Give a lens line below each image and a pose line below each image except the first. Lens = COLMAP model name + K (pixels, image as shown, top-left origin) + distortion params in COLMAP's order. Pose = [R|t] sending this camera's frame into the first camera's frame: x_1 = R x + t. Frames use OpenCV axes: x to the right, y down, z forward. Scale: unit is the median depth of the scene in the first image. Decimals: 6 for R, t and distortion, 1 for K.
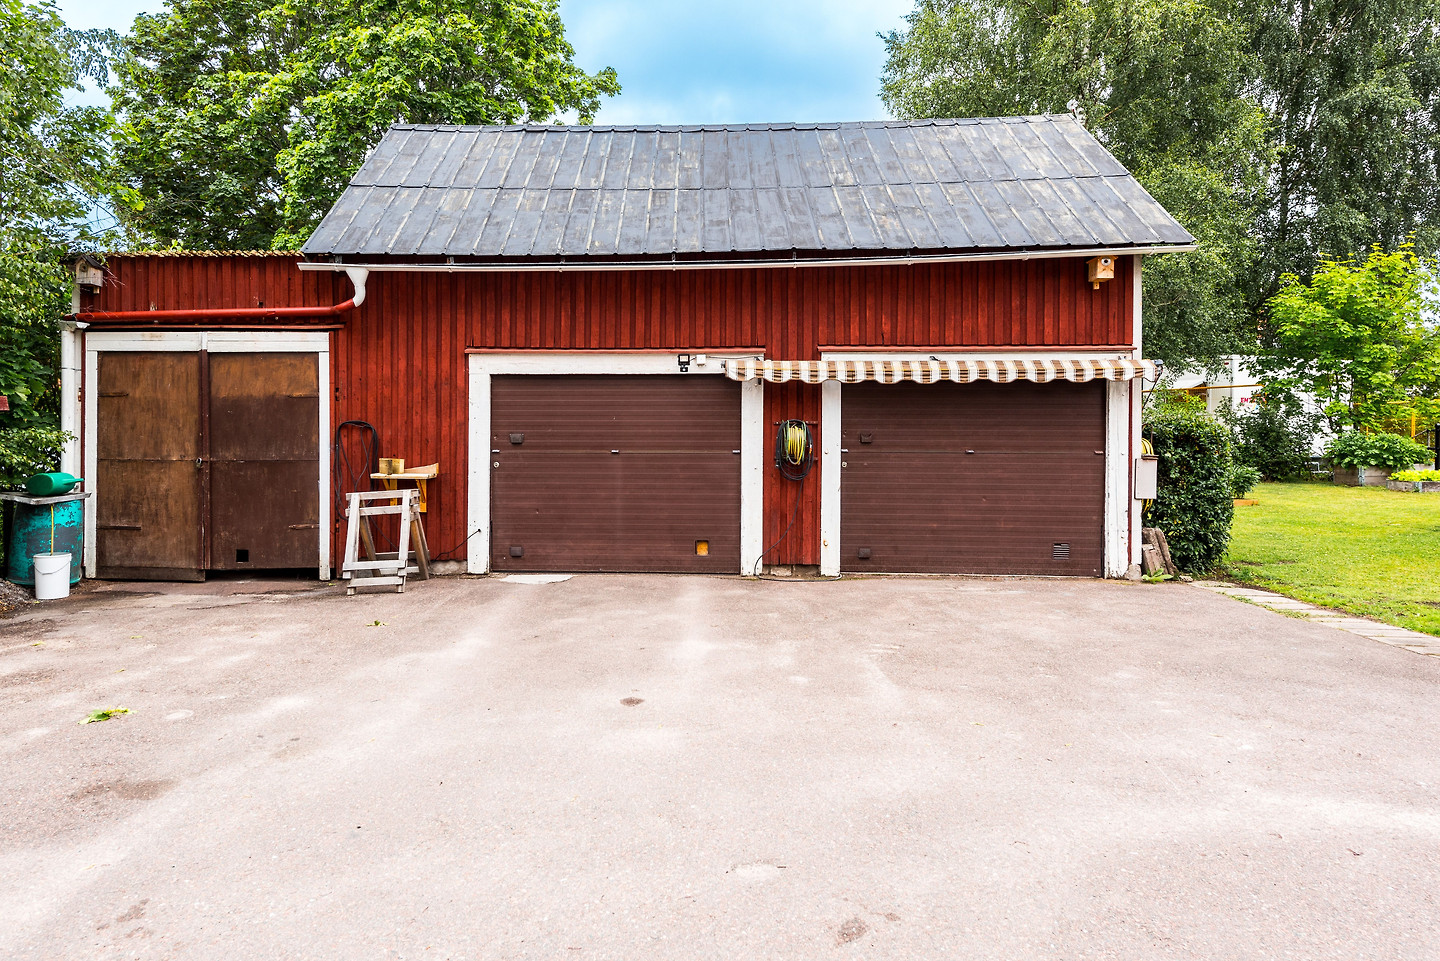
lens RADIAL K [[877.4, 0, 661.0], [0, 877.4, 456.0], [0, 0, 1]] dist [0.007607, -0.007272]
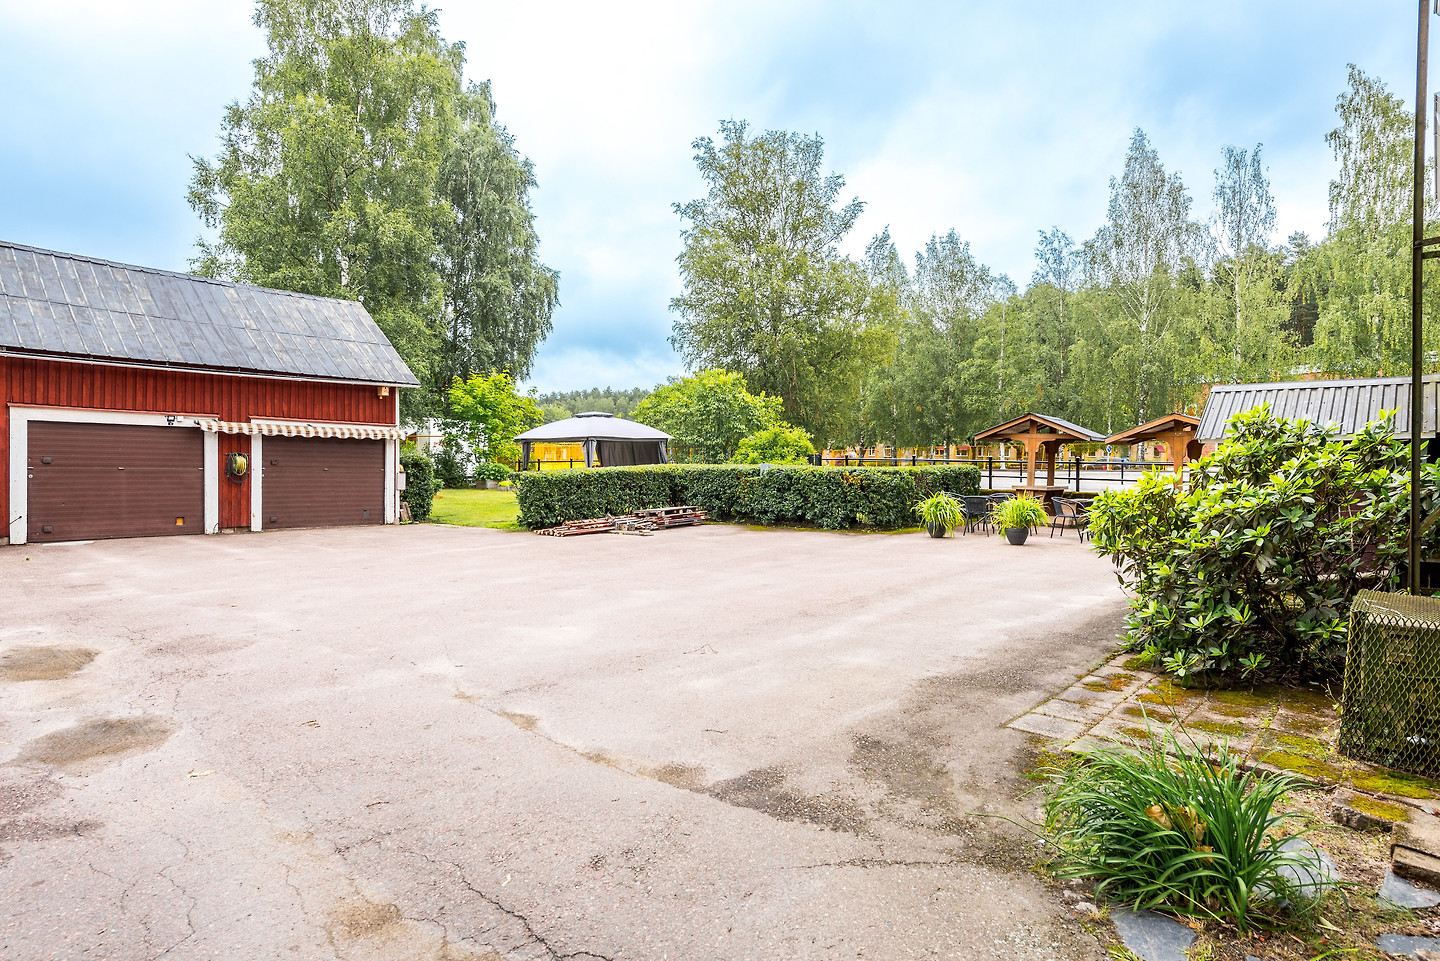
lens RADIAL K [[839.2, 0, 715.8], [0, 839.2, 482.6], [0, 0, 1]] dist [-0.000442, 0.002019]
pose [[0.613527, -0.007123, 0.789642, -0.643231], [0.007709, 0.999966, 0.003030, 0.027118], [-0.789636, 0.004228, 0.613561, -0.951154]]
